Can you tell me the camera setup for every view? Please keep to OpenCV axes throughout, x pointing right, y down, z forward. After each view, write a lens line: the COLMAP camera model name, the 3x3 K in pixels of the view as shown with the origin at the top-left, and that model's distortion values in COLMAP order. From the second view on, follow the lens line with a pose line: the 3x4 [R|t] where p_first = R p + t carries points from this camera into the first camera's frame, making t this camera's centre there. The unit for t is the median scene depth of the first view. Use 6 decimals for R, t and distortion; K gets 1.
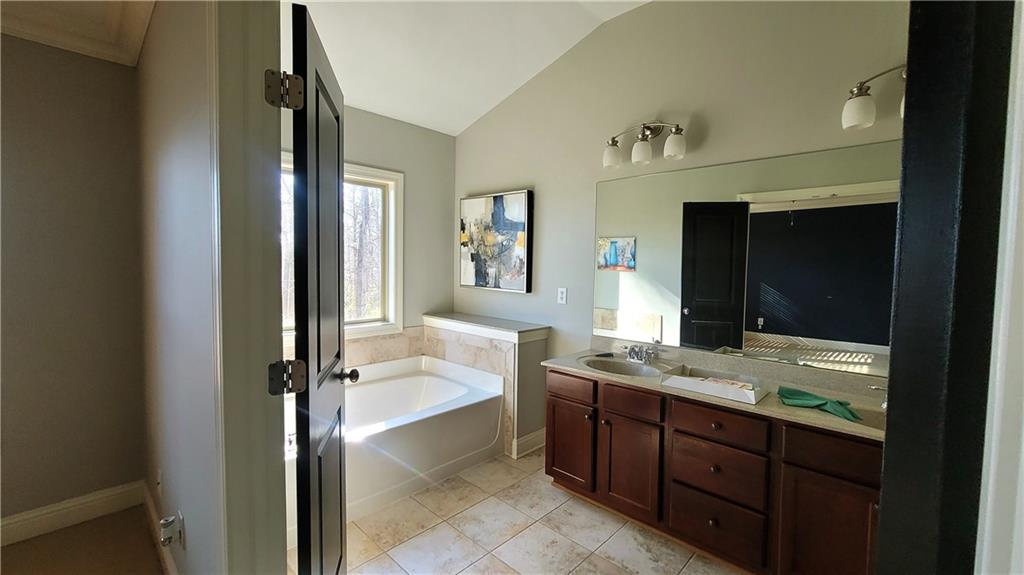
lens RADIAL K [[419.7, 0, 517.6], [0, 419.7, 282.0], [0, 0, 1]] dist [-0.007023, 0.000750]
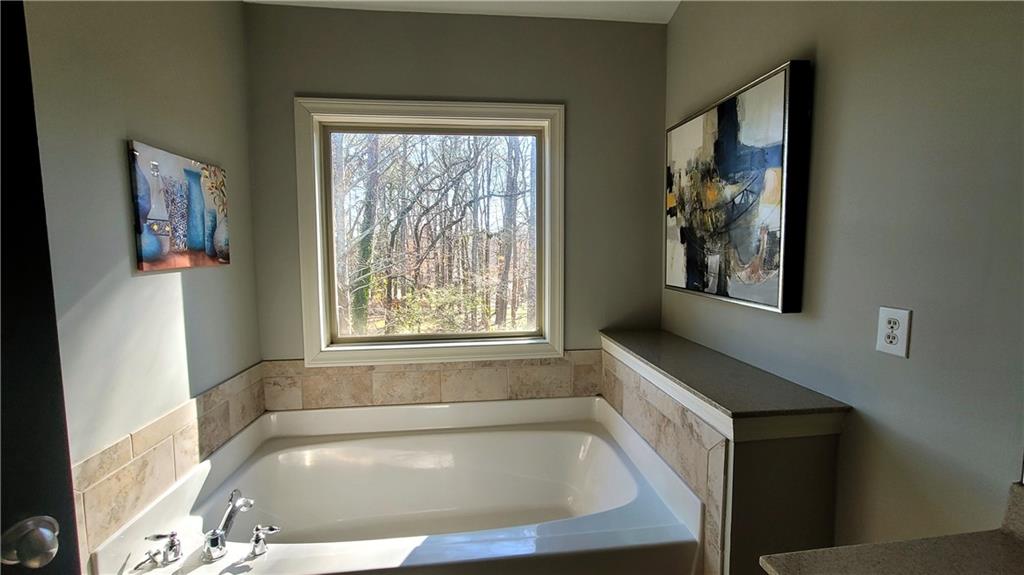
lens RADIAL K [[419.7, 0, 509.9], [0, 419.7, 285.0], [0, 0, 1]] dist [-0.007023, 0.000750]
pose [[0.755813, 0.031627, -0.654023, 0.082444], [-0.007160, 0.999172, 0.040043, -0.015751], [0.654748, -0.025582, 0.755414, 0.476534]]
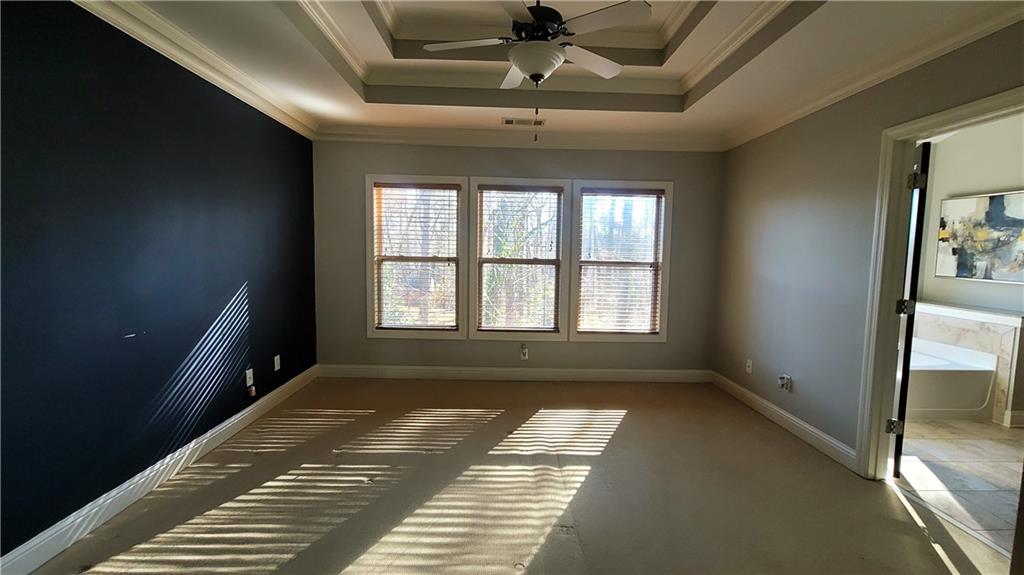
lens RADIAL K [[419.7, 0, 514.6], [0, 419.7, 282.4], [0, 0, 1]] dist [-0.007023, 0.000750]
pose [[0.694358, 0.053789, -0.717617, -0.127143], [-0.037520, 0.998552, 0.038542, 0.027091], [0.718651, 0.000163, 0.695371, -0.663731]]
